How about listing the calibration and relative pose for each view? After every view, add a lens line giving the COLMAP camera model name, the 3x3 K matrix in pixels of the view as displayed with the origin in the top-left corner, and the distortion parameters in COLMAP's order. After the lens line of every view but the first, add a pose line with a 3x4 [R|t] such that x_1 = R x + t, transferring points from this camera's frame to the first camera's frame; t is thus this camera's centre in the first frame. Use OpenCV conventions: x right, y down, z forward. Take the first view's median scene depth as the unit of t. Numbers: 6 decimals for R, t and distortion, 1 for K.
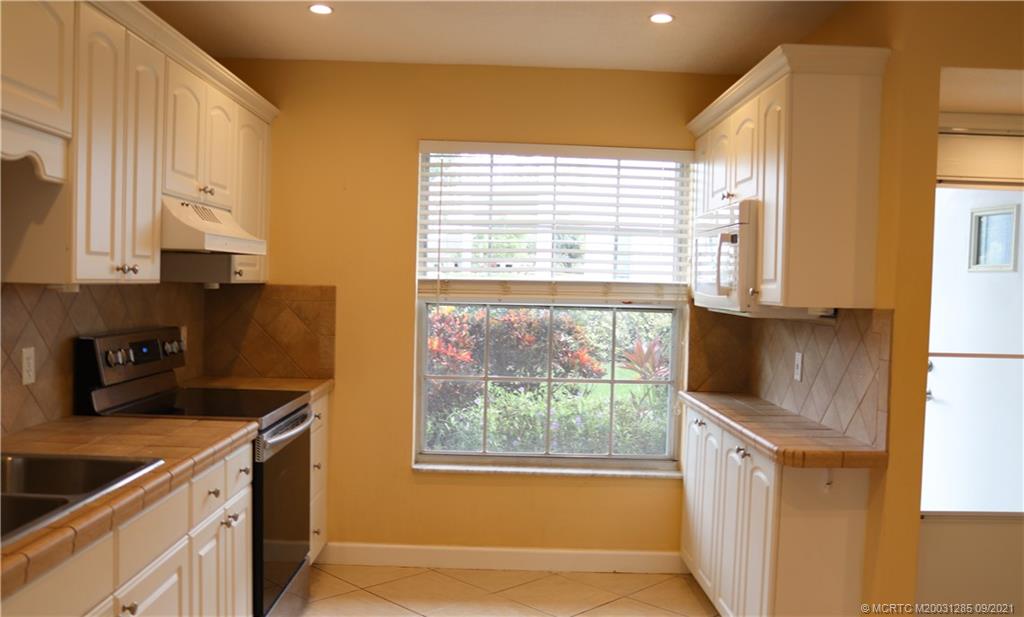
lens RADIAL K [[884.2, 0, 536.9], [0, 884.2, 325.2], [0, 0, 1]] dist [-0.116954, 0.044682]
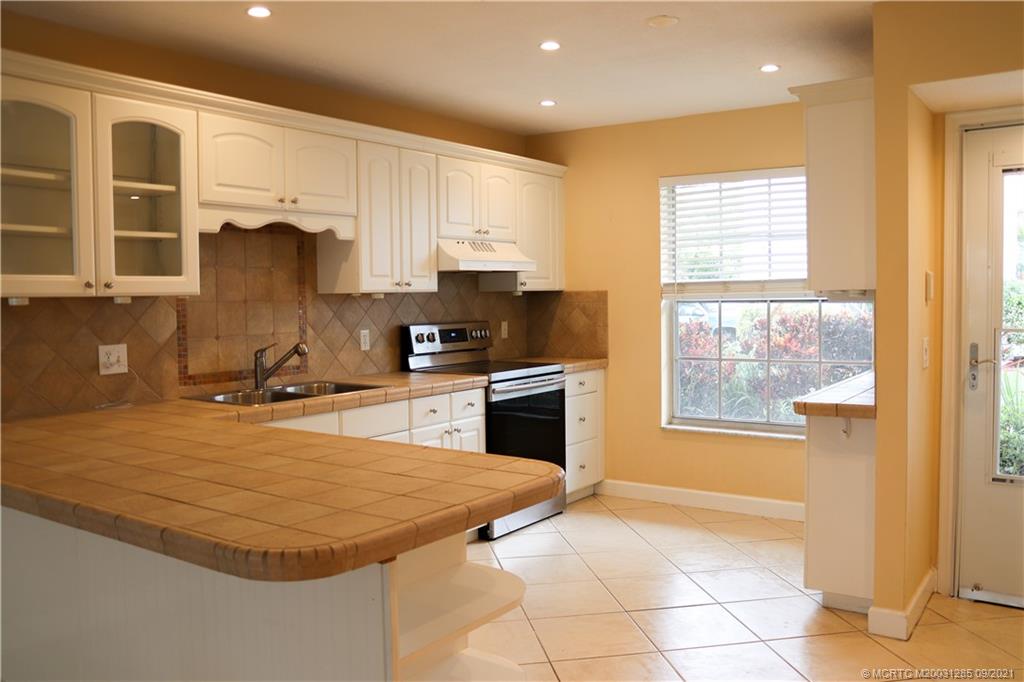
lens RADIAL K [[864.8, 0, 516.4], [0, 864.8, 338.2], [0, 0, 1]] dist [-0.119304, 0.087370]
pose [[0.801522, -0.009945, -0.597883, 0.514713], [0.009811, 0.999946, -0.003481, 0.036578], [0.597885, -0.003076, 0.801576, -0.182704]]
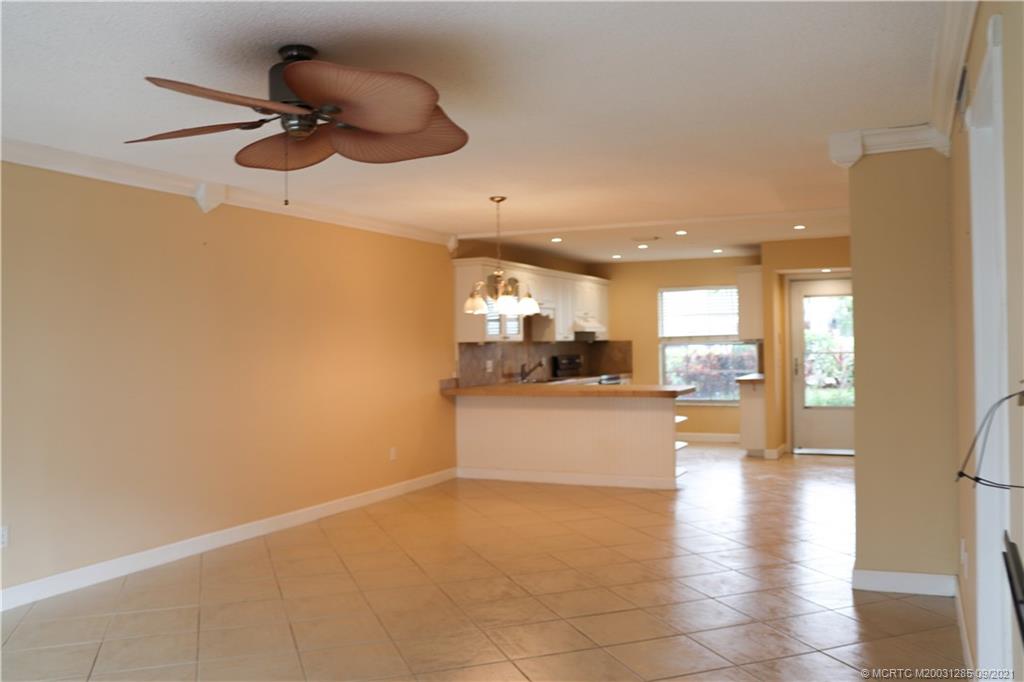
lens RADIAL K [[864.8, 0, 511.4], [0, 864.8, 344.5], [0, 0, 1]] dist [-0.119304, 0.087370]
pose [[0.888173, -0.043967, -0.457401, 0.791599], [0.021696, 0.998314, -0.053833, 0.124473], [0.458997, 0.037889, 0.887630, -1.873742]]
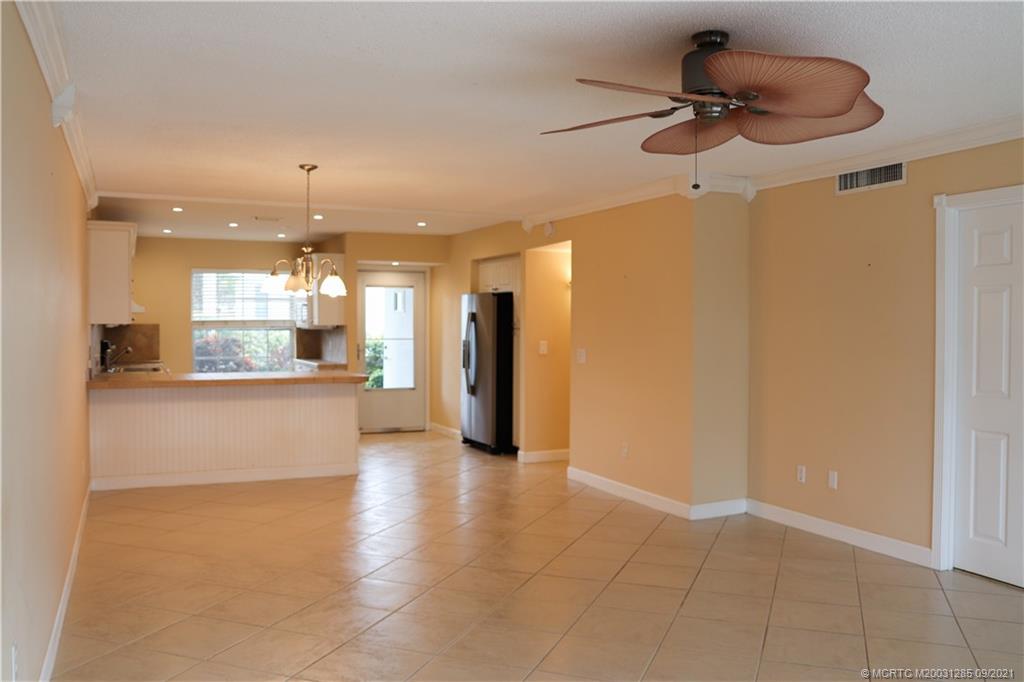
lens RADIAL K [[864.8, 0, 518.0], [0, 864.8, 342.2], [0, 0, 1]] dist [-0.119304, 0.087370]
pose [[0.923751, -0.035606, 0.381336, -0.231665], [0.042601, 0.999043, -0.009915, 0.088500], [-0.380618, 0.025405, 0.924383, -1.930322]]
